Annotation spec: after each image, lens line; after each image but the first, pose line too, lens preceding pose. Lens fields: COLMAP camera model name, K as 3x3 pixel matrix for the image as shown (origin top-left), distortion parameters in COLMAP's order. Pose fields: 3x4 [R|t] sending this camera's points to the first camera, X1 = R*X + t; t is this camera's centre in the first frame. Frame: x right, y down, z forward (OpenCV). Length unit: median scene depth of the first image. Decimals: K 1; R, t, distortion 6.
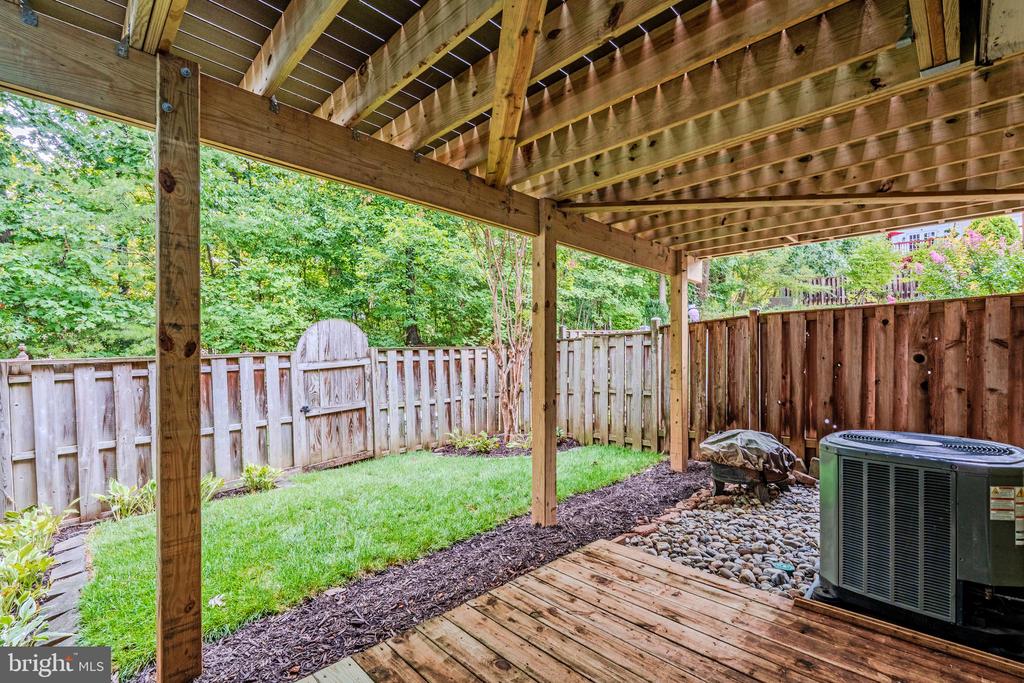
lens RADIAL K [[449.8, 0, 511.9], [0, 449.8, 351.4], [0, 0, 1]] dist [-0.004855, -0.000593]
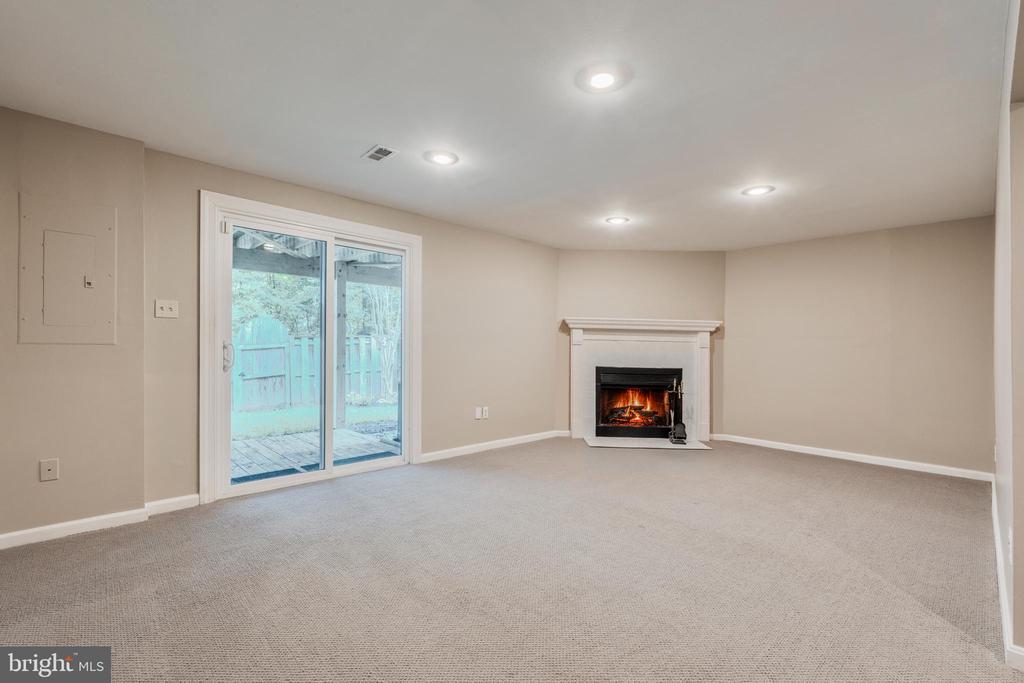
lens RADIAL K [[449.8, 0, 514.0], [0, 449.8, 344.6], [0, 0, 1]] dist [-0.004855, -0.000593]
pose [[0.999734, 0.012818, -0.019171, 0.511338], [-0.012587, 0.999847, 0.012156, -0.006475], [0.019324, -0.011912, 0.999742, -0.546297]]
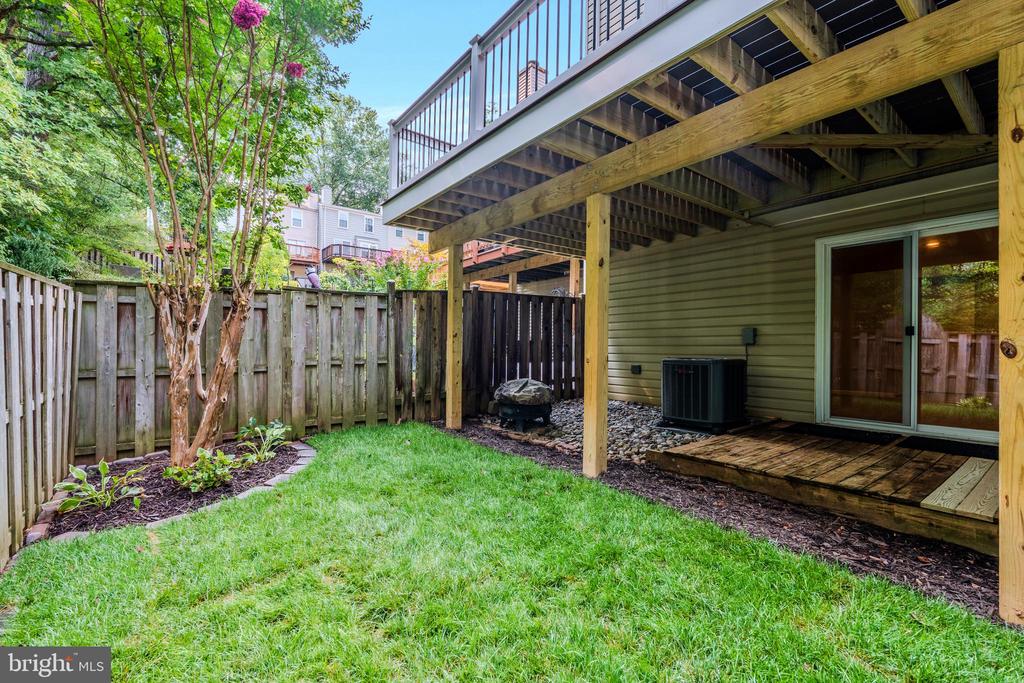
lens RADIAL K [[449.8, 0, 515.9], [0, 449.8, 343.3], [0, 0, 1]] dist [-0.004855, -0.000593]
pose [[0.111565, 0.002519, 0.993754, -0.292415], [-0.010778, 0.999941, -0.001325, 0.028121], [-0.993699, -0.010563, 0.111586, 0.311020]]
